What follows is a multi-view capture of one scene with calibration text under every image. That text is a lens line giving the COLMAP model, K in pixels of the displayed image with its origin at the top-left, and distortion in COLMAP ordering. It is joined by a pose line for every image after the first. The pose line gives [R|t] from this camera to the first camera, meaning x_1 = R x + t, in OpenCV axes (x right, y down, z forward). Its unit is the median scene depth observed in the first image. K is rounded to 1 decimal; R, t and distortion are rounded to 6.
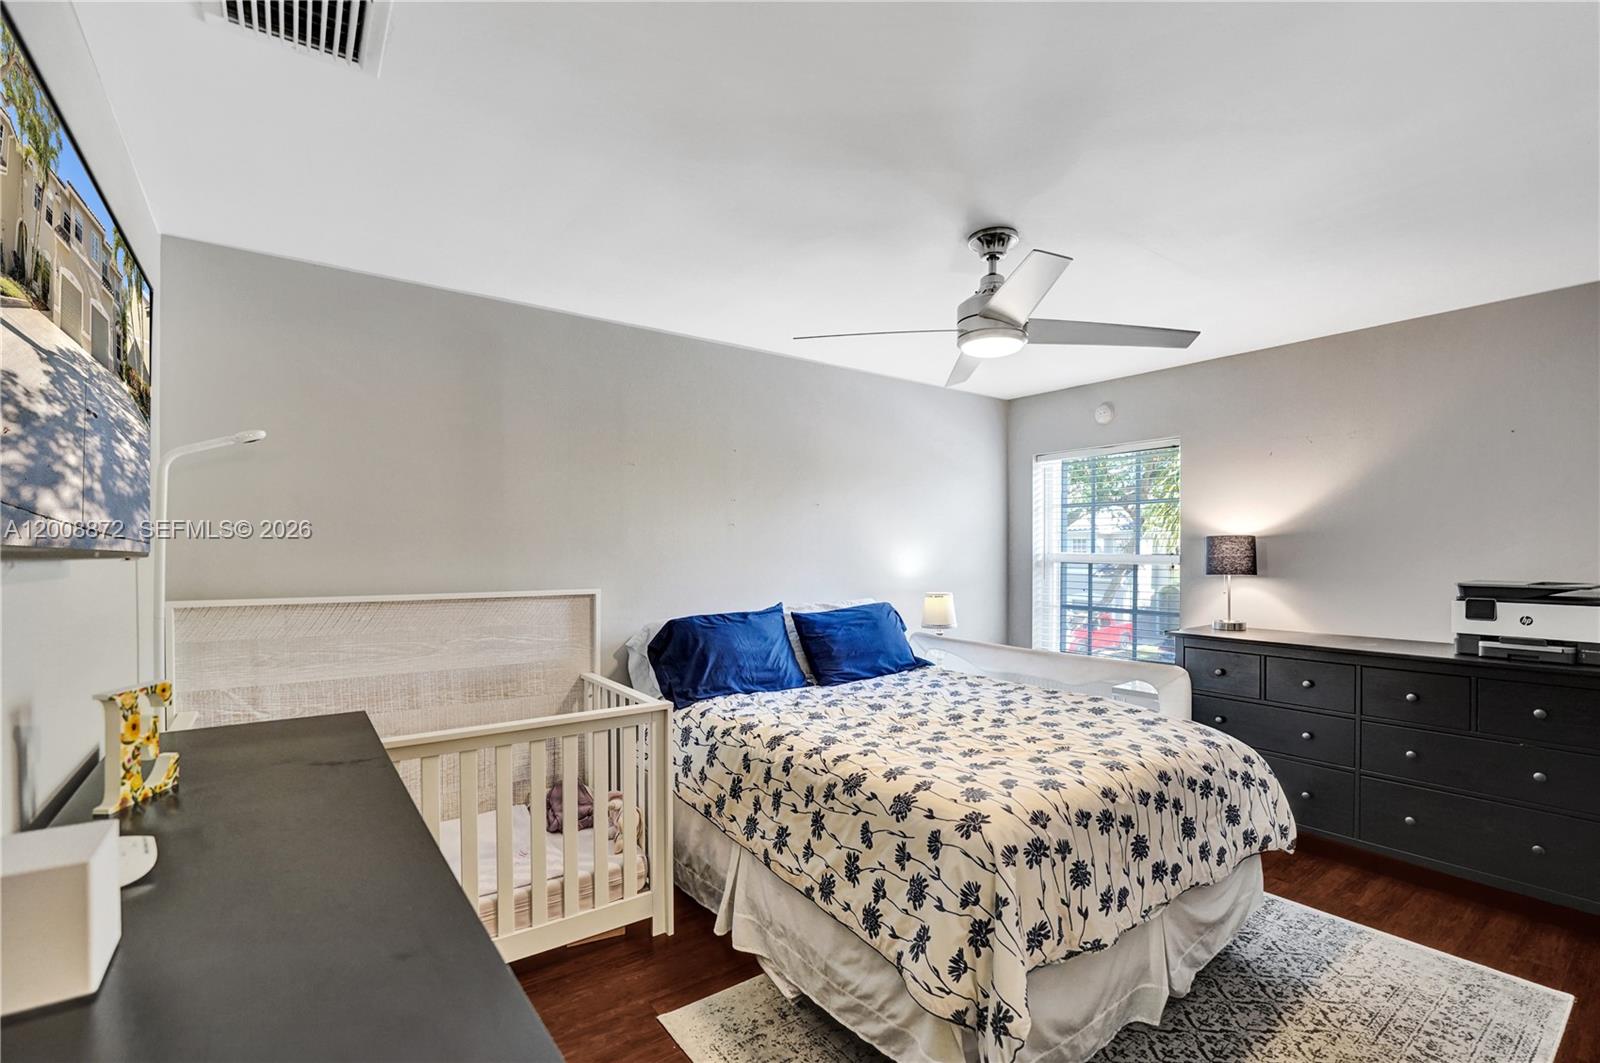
lens RADIAL K [[696.4, 0, 792.8], [0, 696.4, 533.6], [0, 0, 1]] dist [-0.022356, 0.000201]
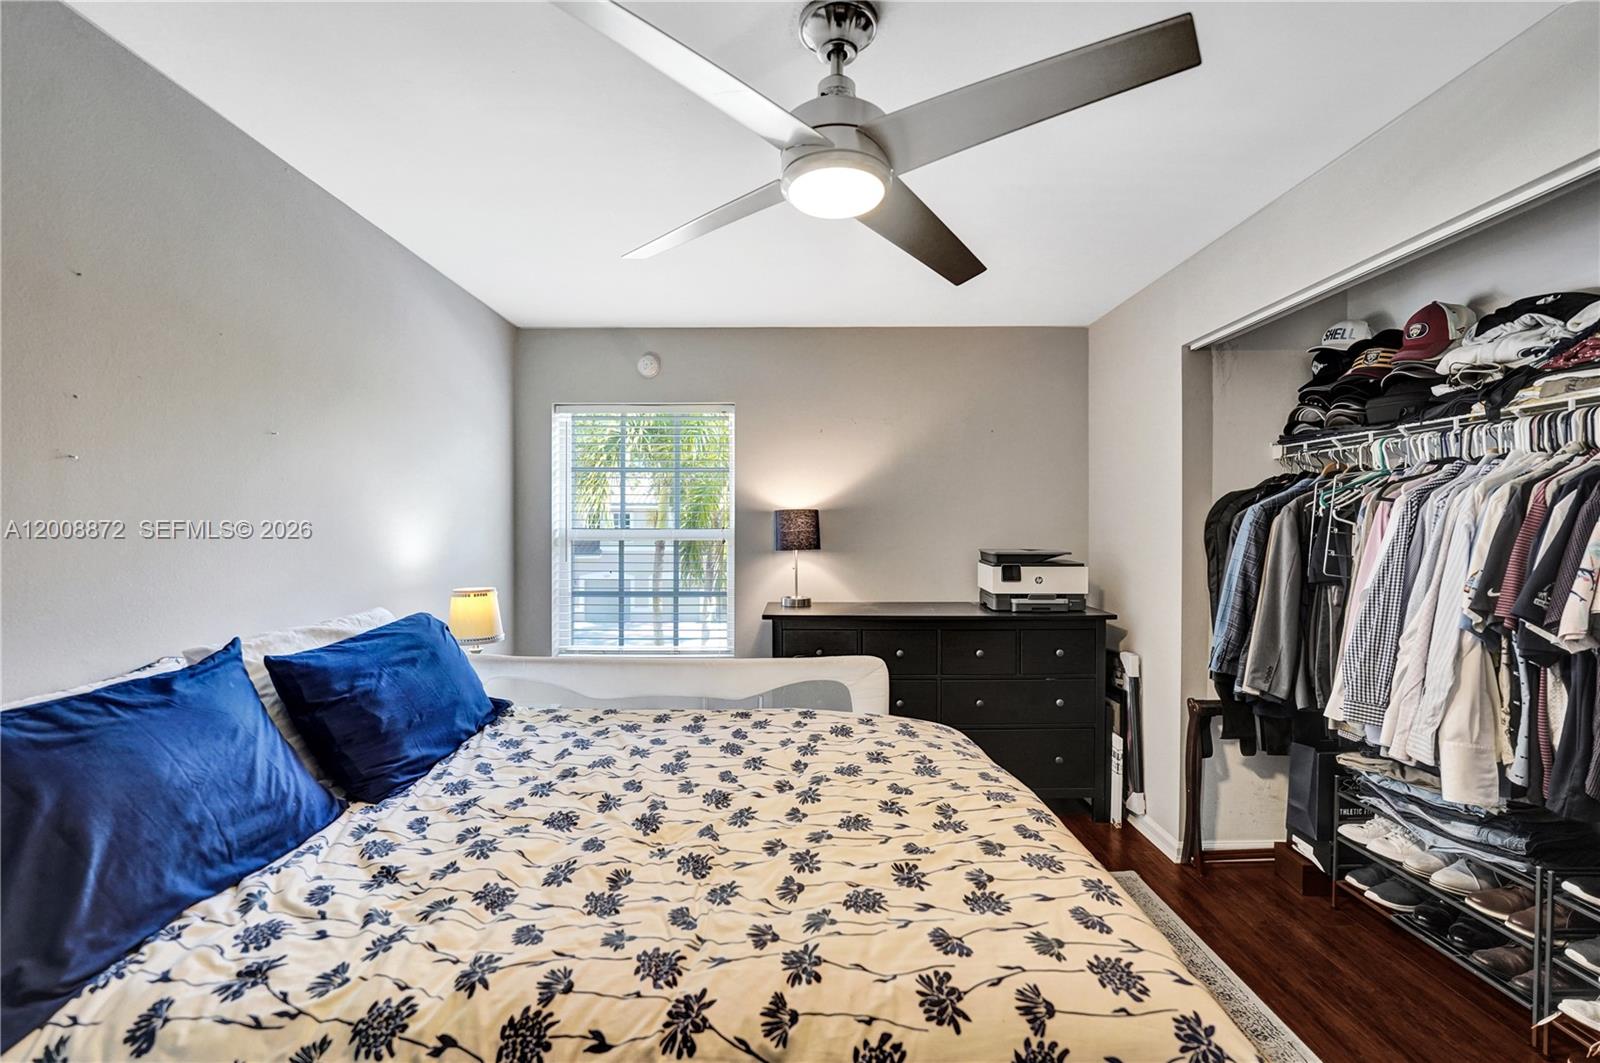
lens RADIAL K [[681.7, 0, 804.2], [0, 681.7, 528.9], [0, 0, 1]] dist [-0.032576, 0.004228]
pose [[0.588327, -0.002941, 0.808618, -0.164278], [-0.019166, 0.999662, 0.017581, 0.015516], [-0.808396, -0.025841, 0.588071, 0.504896]]
